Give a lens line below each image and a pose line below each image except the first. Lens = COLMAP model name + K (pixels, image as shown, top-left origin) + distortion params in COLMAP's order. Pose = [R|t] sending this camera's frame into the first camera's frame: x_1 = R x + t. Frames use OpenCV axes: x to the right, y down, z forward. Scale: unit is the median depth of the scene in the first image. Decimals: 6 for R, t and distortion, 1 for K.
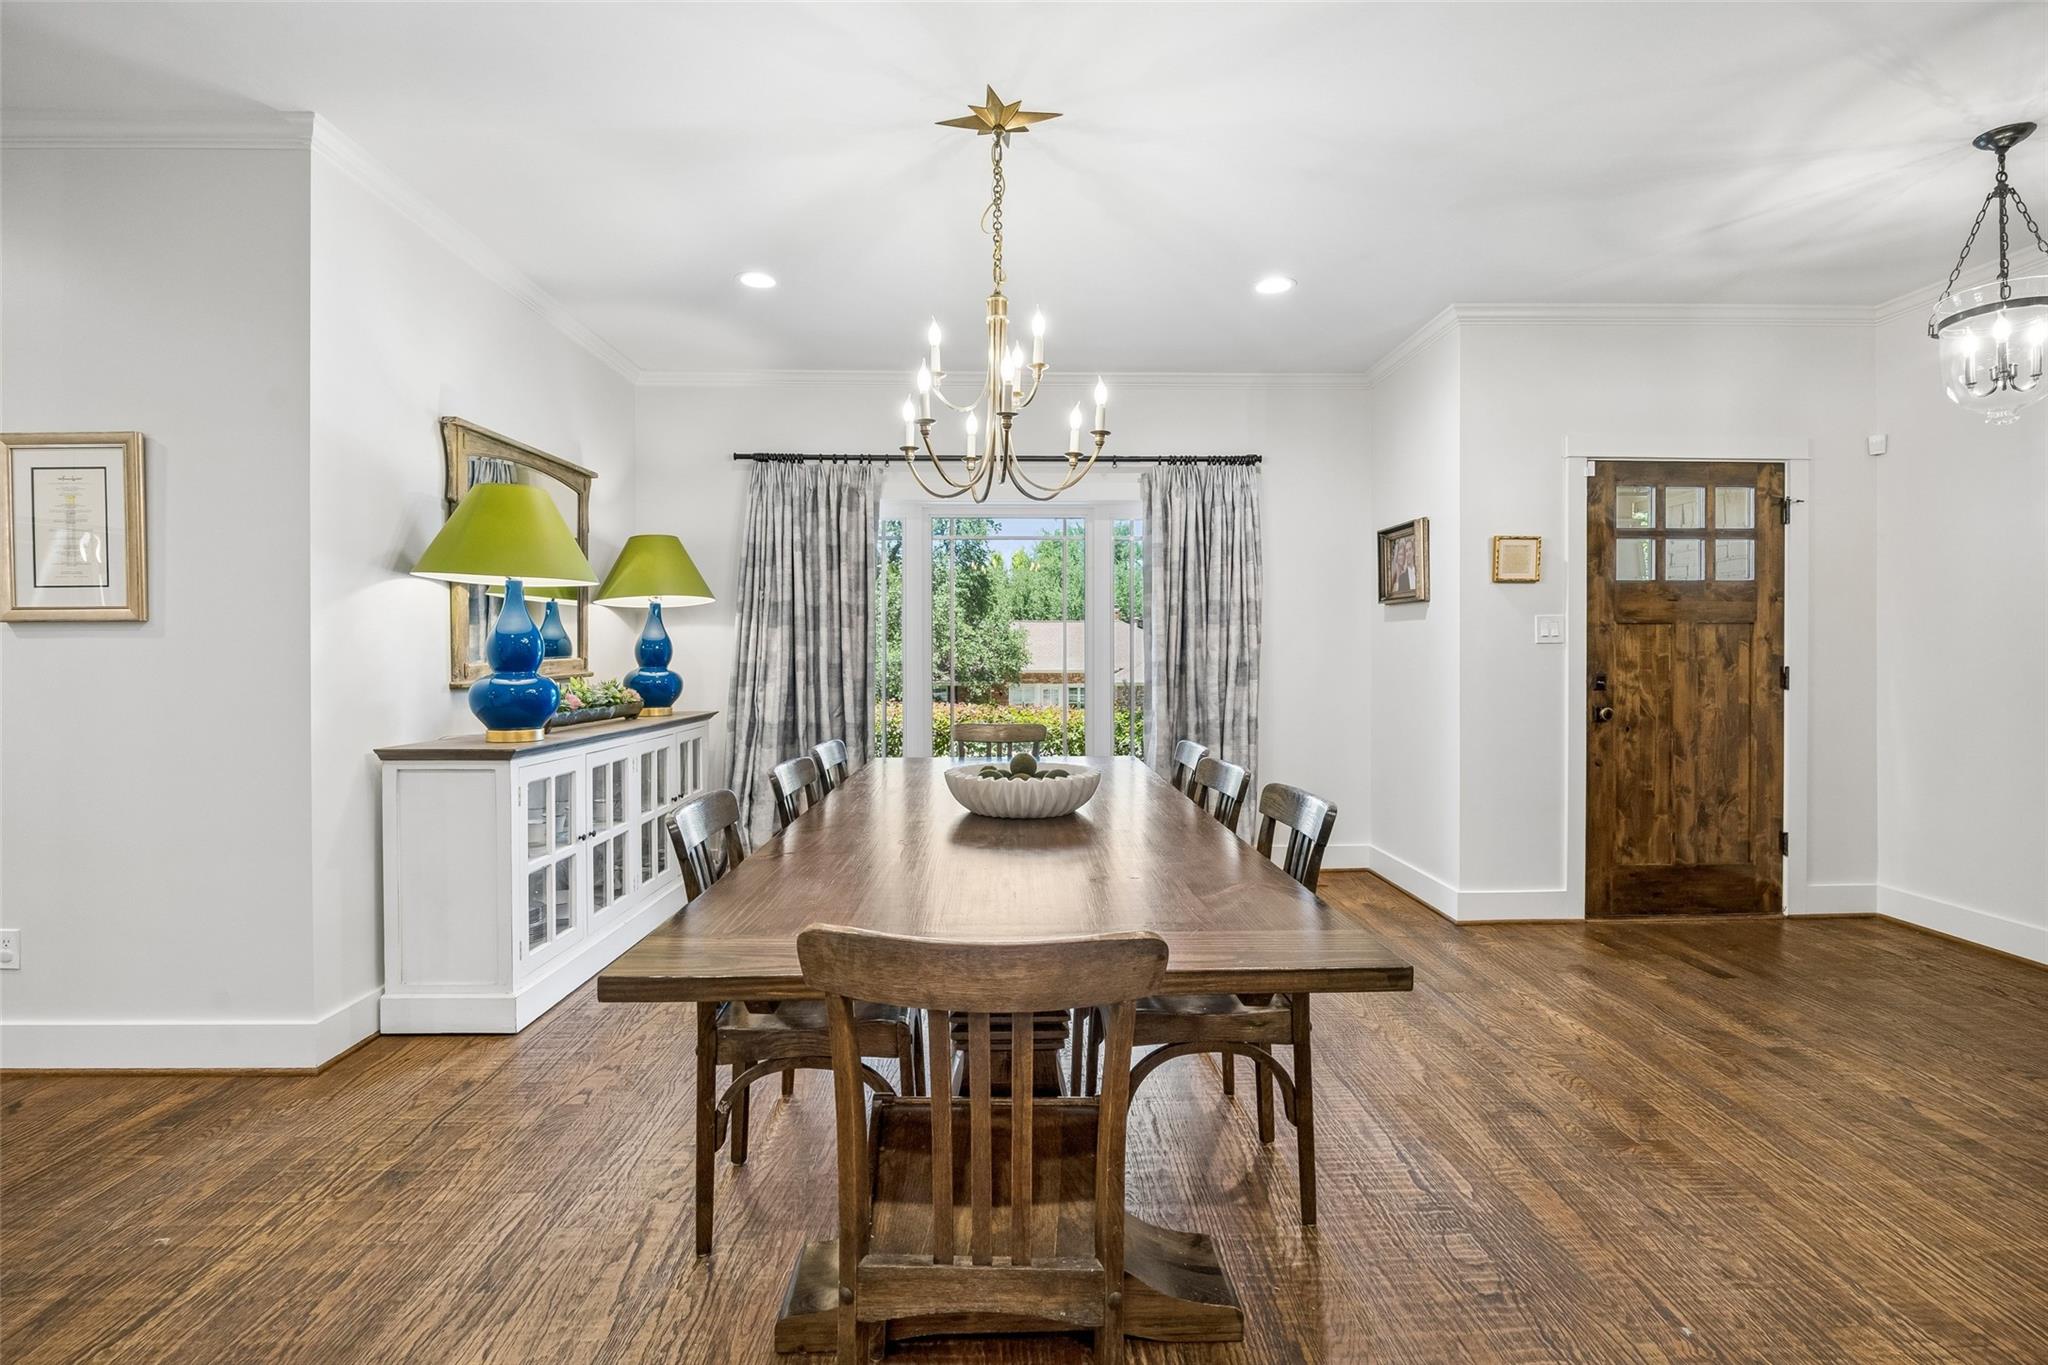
lens RADIAL K [[929.0, 0, 1030.2], [0, 929.0, 668.1], [0, 0, 1]] dist [-0.010844, -0.000492]
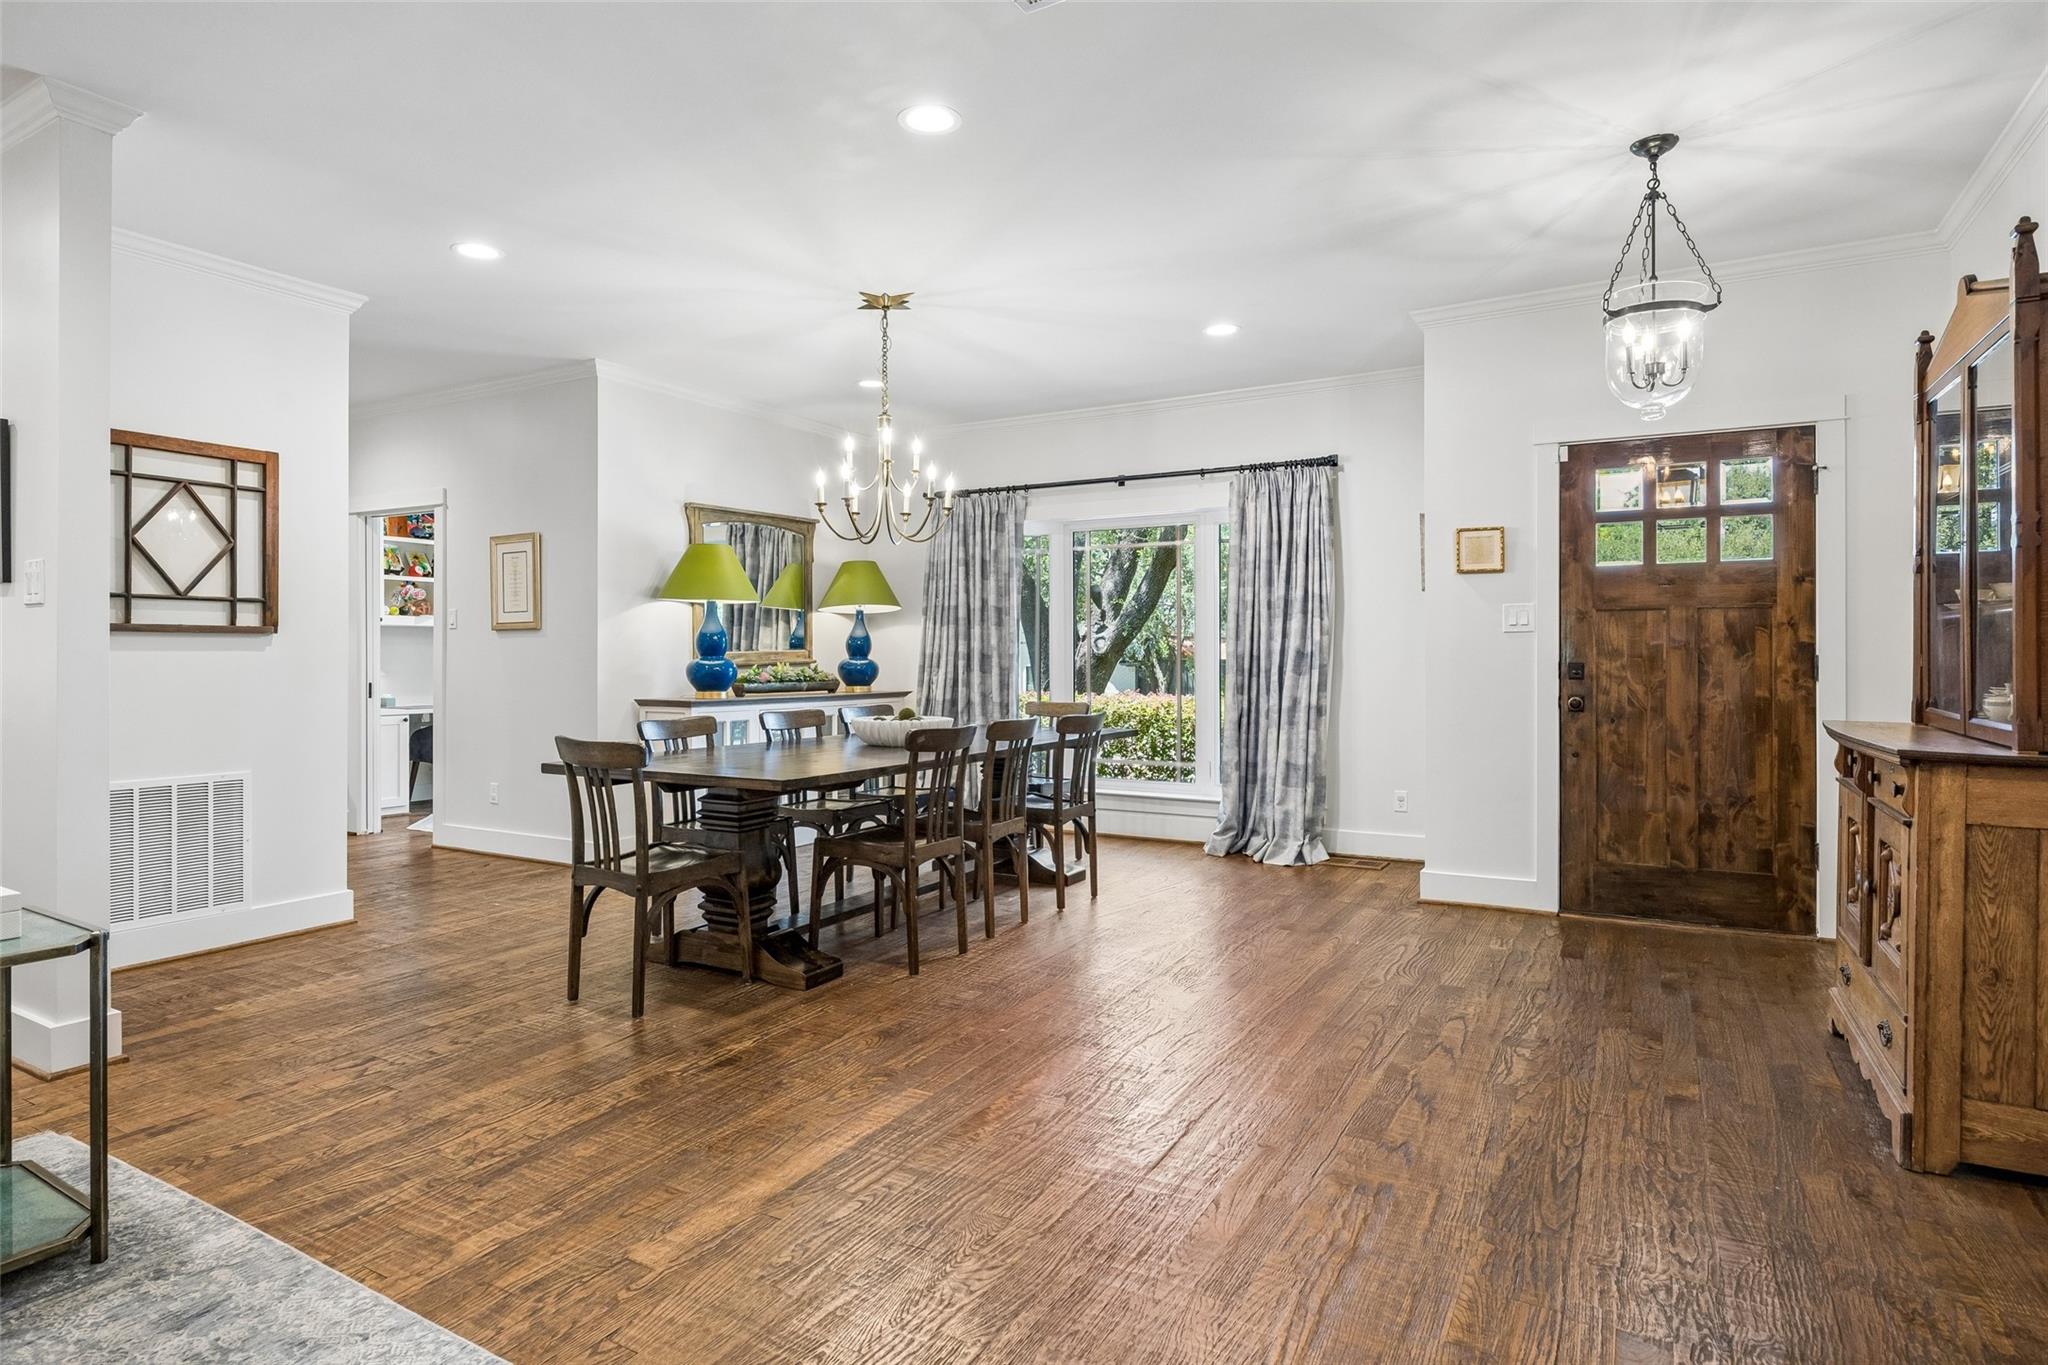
lens RADIAL K [[1097.3, 0, 1025.9], [0, 1097.3, 665.1], [0, 0, 1]] dist [-0.000728, 0.000069]
pose [[0.856417, 0.004414, -0.516265, 0.712199], [-0.007847, 0.999959, -0.004466, 0.018254], [0.516225, 0.007876, 0.856417, -0.290739]]
